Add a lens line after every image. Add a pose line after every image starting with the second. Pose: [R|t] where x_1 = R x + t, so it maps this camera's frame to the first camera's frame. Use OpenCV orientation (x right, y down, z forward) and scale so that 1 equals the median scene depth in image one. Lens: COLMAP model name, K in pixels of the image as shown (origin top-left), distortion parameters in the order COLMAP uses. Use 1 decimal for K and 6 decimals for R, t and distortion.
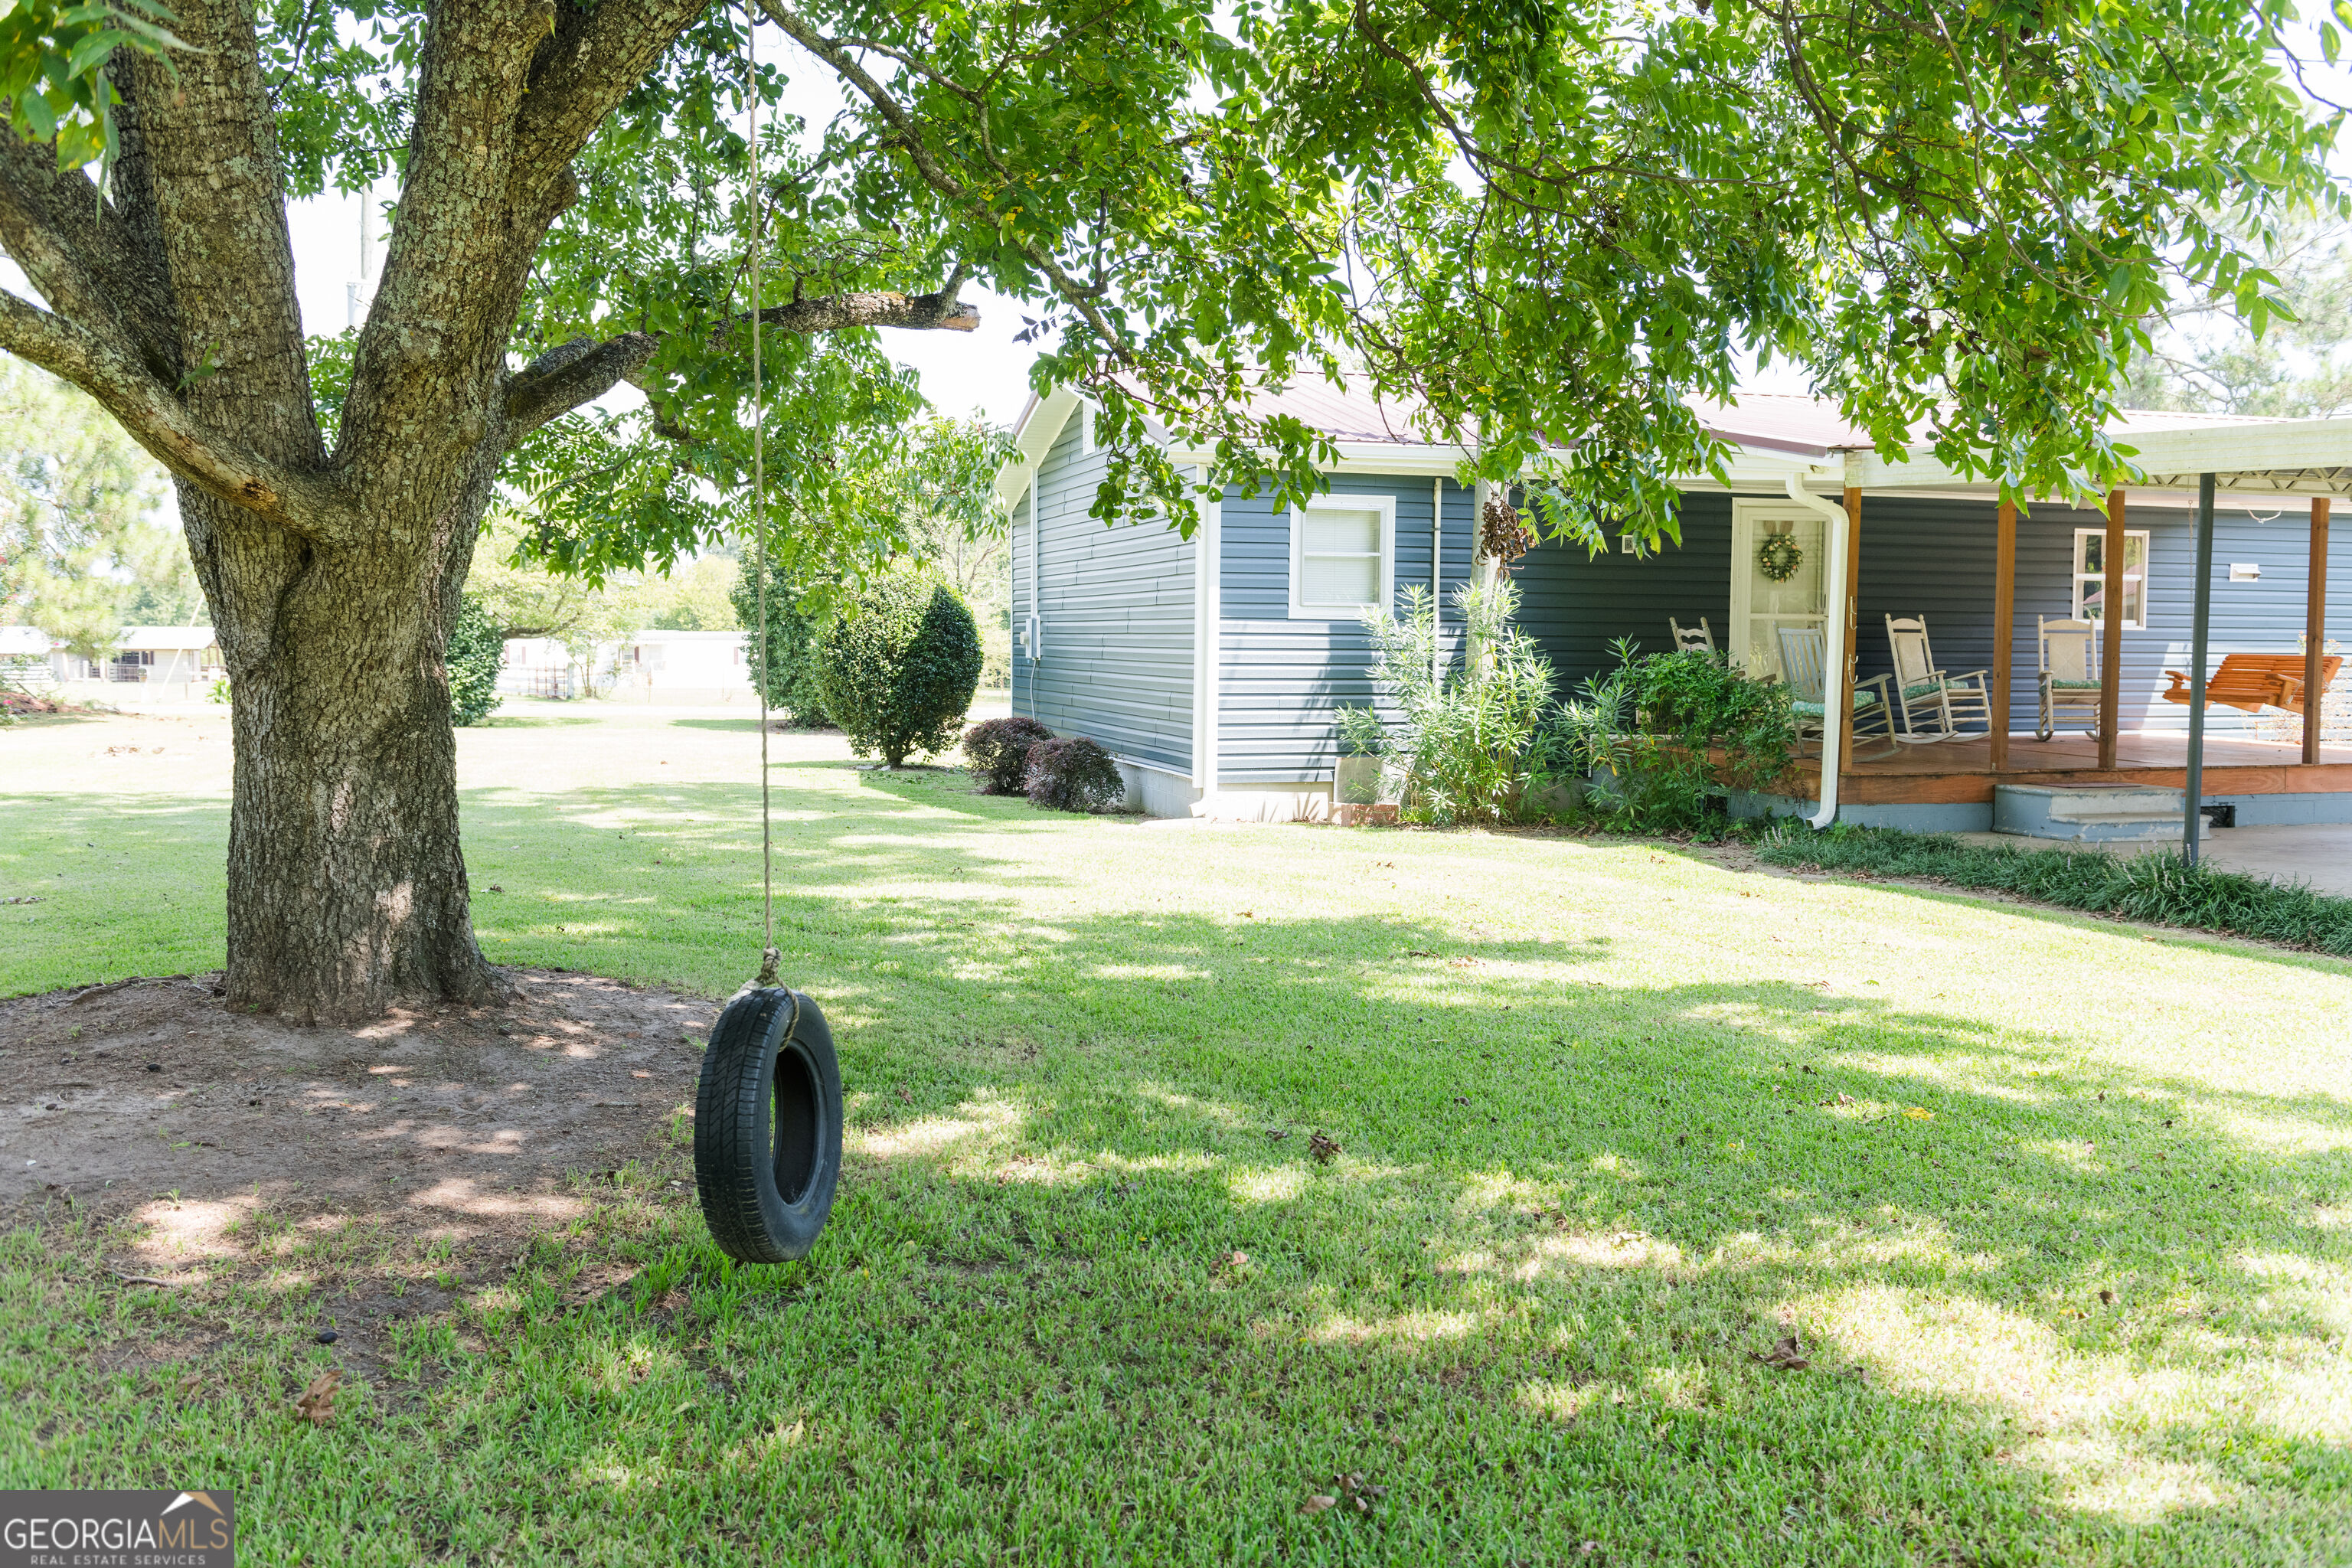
lens RADIAL K [[1974.8, 0, 1176.0], [0, 1974.8, 784.0], [0, 0, 1]] dist [-0.016846, -0.004407]
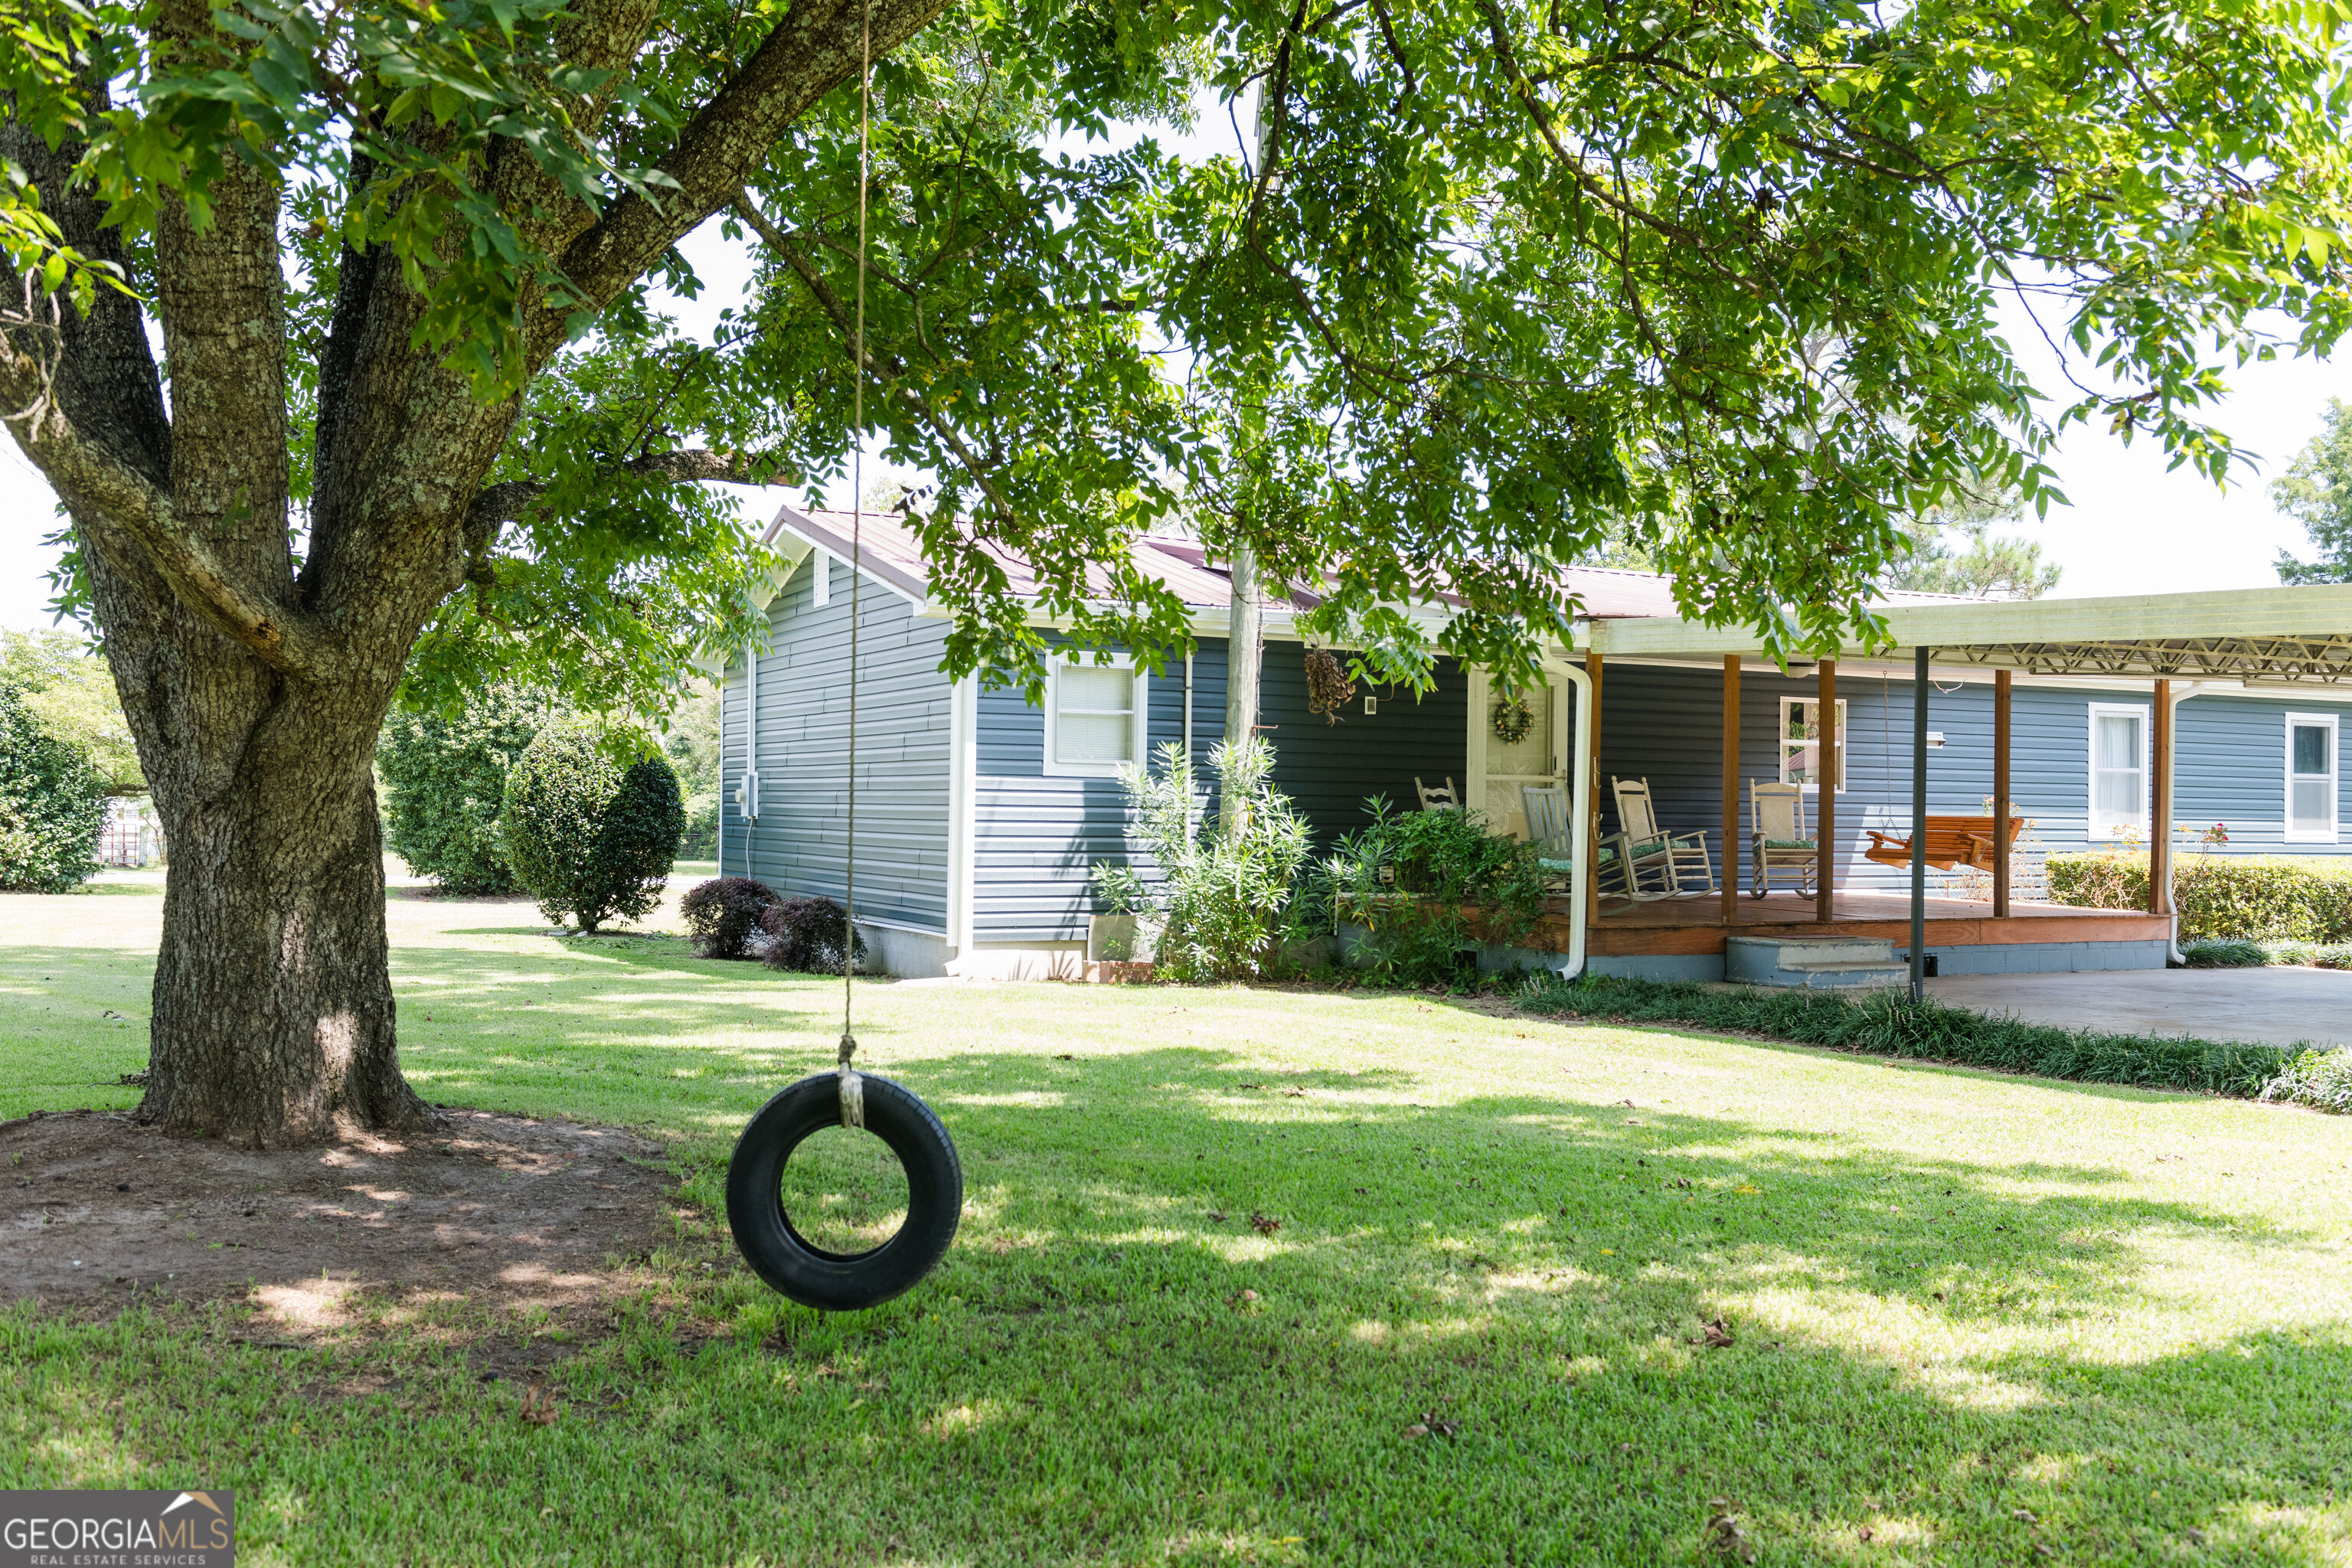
lens RADIAL K [[2150.4, 0, 1178.1], [0, 2150.4, 820.1], [0, 0, 1]] dist [-0.012853, -0.019319]
pose [[0.985191, 0.004887, 0.171391, -0.063500], [0.006677, 0.997742, -0.066830, 0.011728], [-0.171331, 0.066985, 0.982934, -0.074736]]
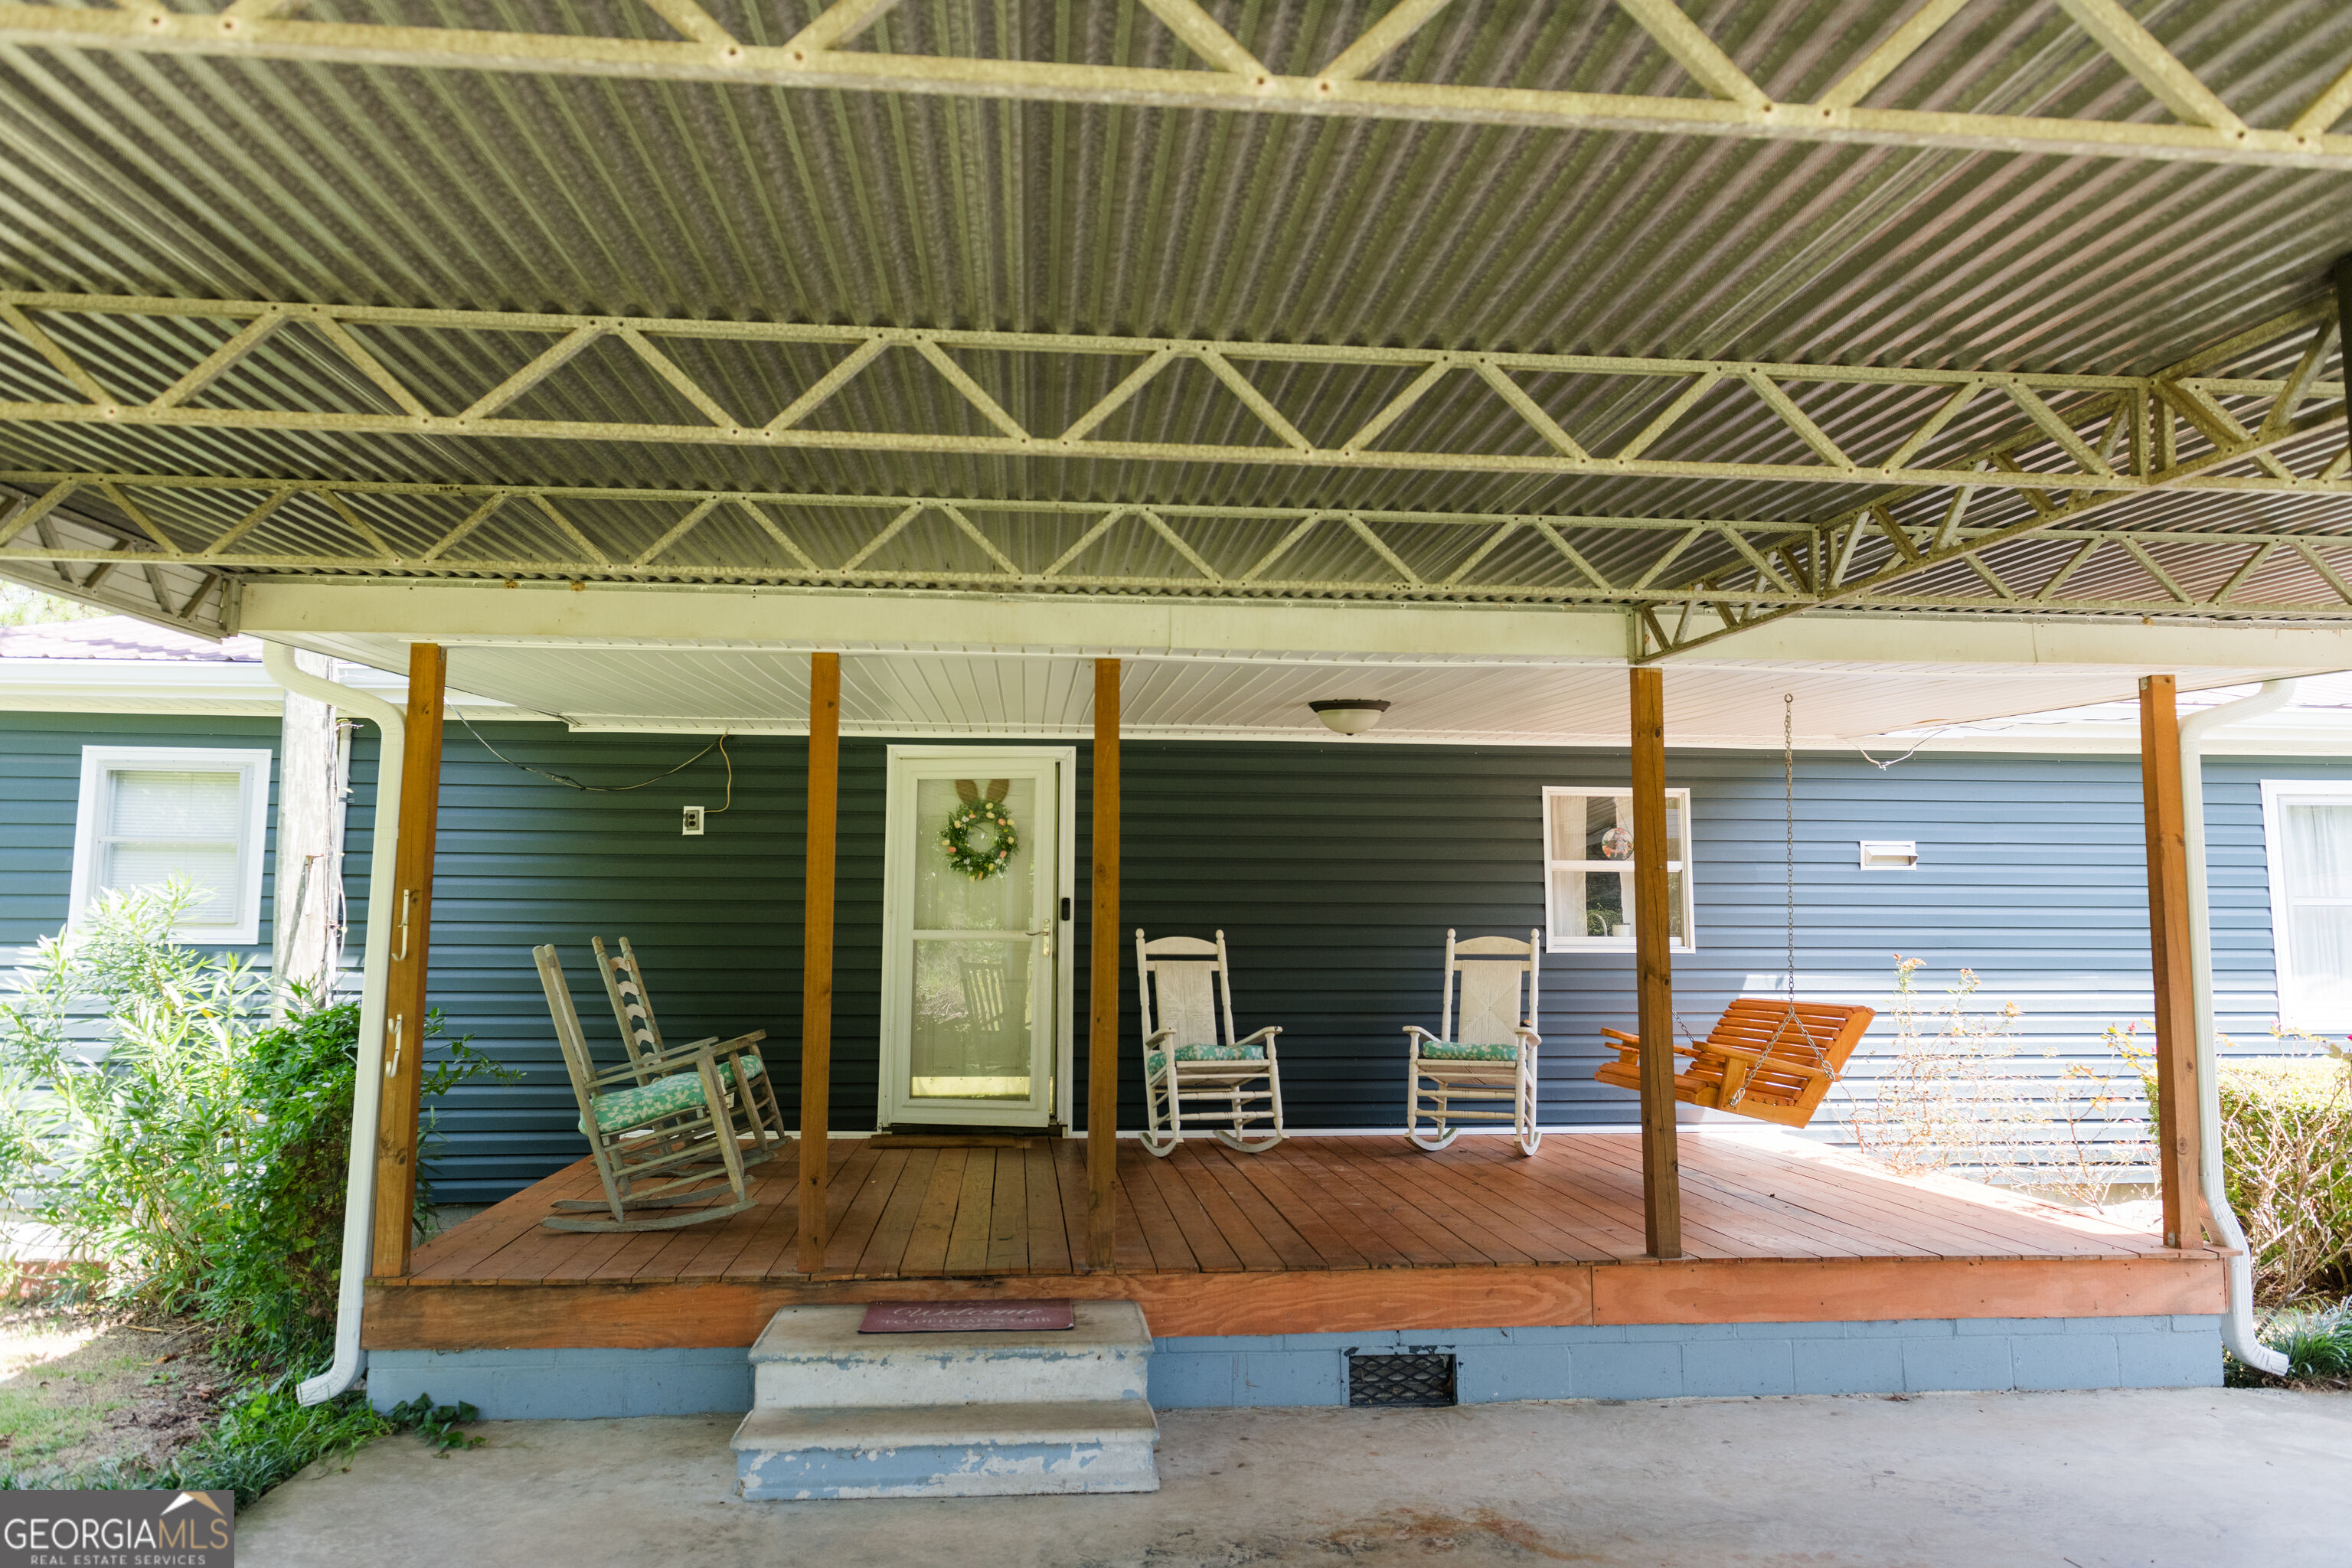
lens RADIAL K [[1622.2, 0, 1176.0], [0, 1622.2, 784.0], [0, 0, 1]] dist [0.001312, -0.002064]
pose [[0.978638, -0.025652, -0.203982, 0.530161], [-0.012135, 0.983248, -0.181869, -0.045428], [0.205230, 0.180459, 0.961933, 0.587458]]
